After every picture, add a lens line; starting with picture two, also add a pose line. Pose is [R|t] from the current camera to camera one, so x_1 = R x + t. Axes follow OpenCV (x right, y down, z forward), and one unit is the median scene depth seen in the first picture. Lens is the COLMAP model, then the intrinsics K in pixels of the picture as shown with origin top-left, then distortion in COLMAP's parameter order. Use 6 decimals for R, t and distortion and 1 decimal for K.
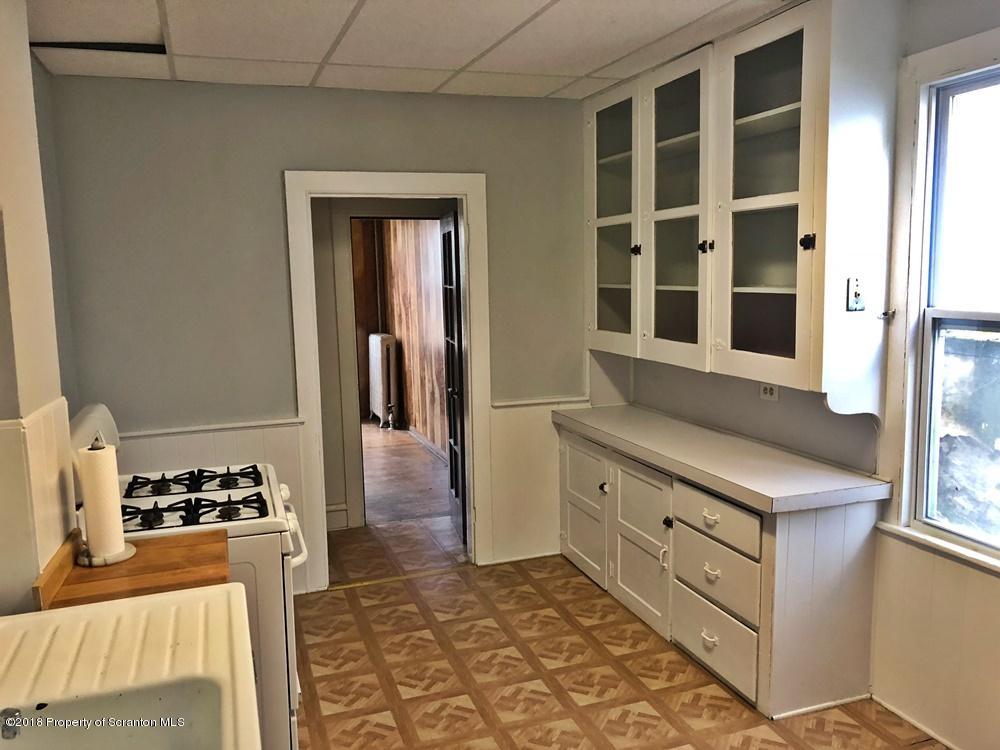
lens RADIAL K [[823.1, 0, 497.9], [0, 823.1, 381.4], [0, 0, 1]] dist [0.066610, -0.058563]
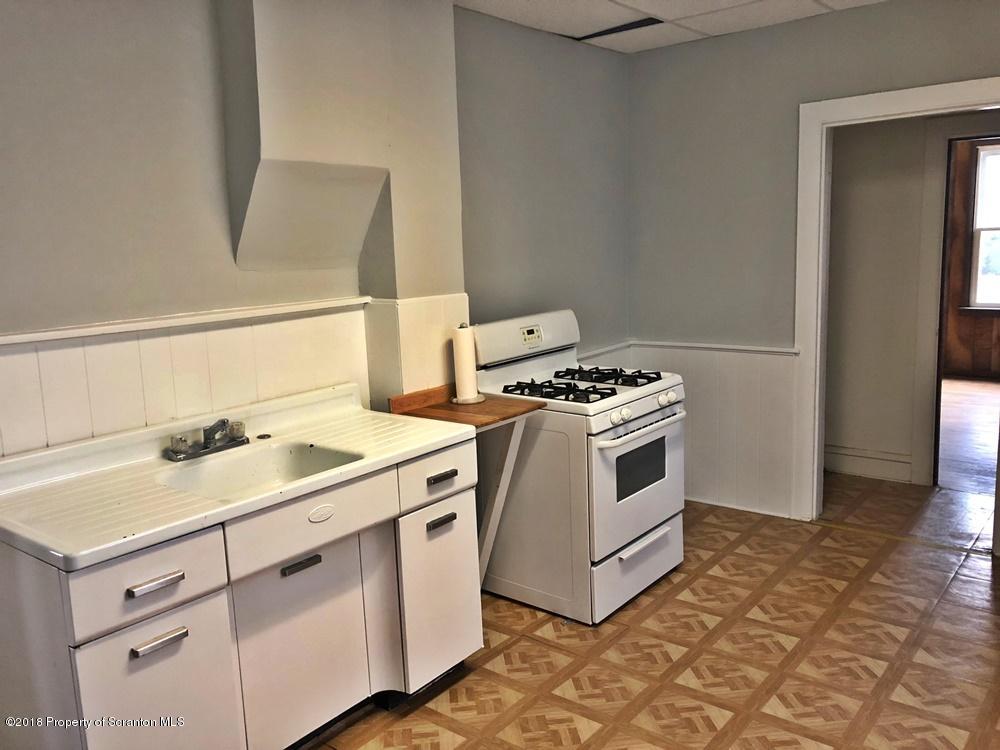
lens RADIAL K [[823.1, 0, 495.3], [0, 823.1, 373.7], [0, 0, 1]] dist [0.066610, -0.058563]
pose [[0.526502, 0.137891, -0.838917, 0.529783], [-0.091228, 0.990225, 0.105506, 0.000726], [0.845265, 0.020984, 0.533935, 0.167453]]
